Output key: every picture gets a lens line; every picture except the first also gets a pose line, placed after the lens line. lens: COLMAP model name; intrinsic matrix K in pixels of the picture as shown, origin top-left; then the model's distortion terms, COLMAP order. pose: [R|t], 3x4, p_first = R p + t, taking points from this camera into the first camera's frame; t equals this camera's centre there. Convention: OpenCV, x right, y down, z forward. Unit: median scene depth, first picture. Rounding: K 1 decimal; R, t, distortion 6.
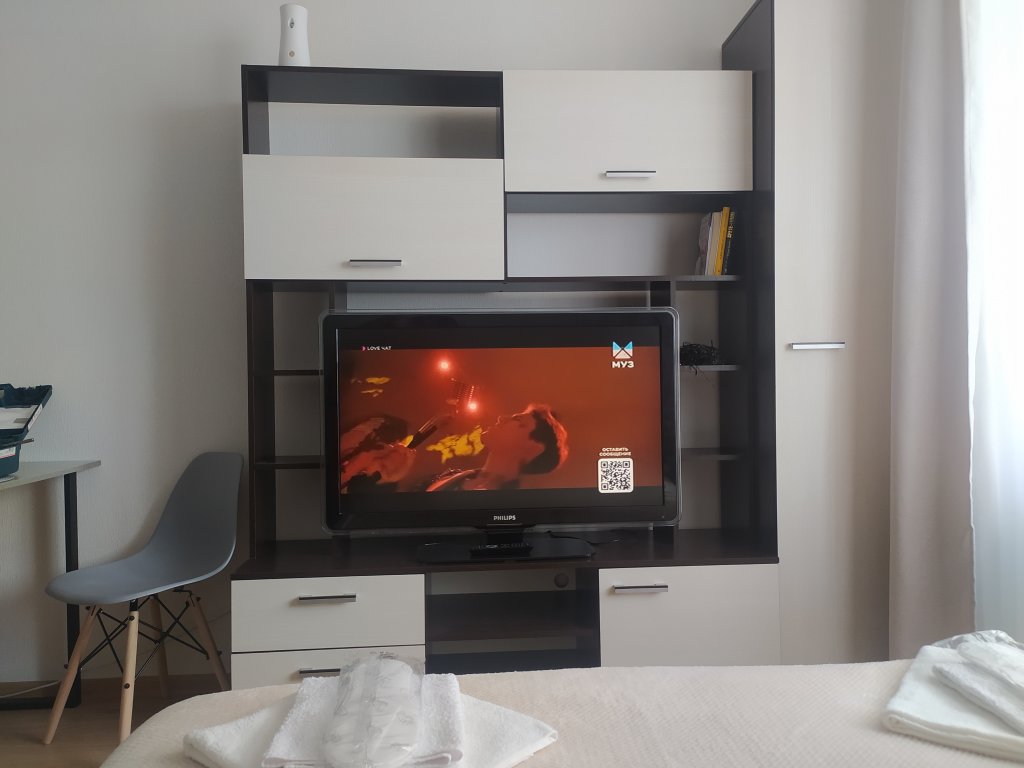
lens RADIAL K [[763.2, 0, 512.6], [0, 763.2, 386.1], [0, 0, 1]] dist [0.067288, -0.071084]
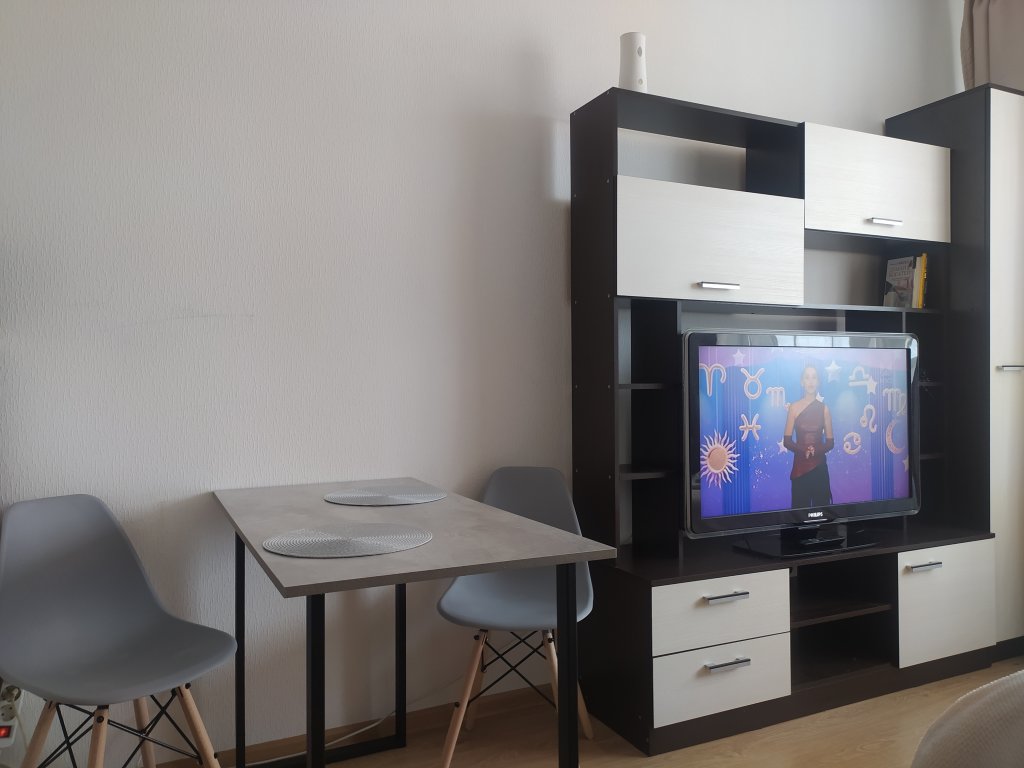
lens RADIAL K [[763.2, 0, 518.6], [0, 763.2, 382.0], [0, 0, 1]] dist [0.067288, -0.071084]
pose [[0.928360, 0.007119, 0.371614, -0.831749], [-0.002143, 0.999902, -0.013803, -0.008188], [-0.371676, 0.012018, 0.928285, 0.094802]]
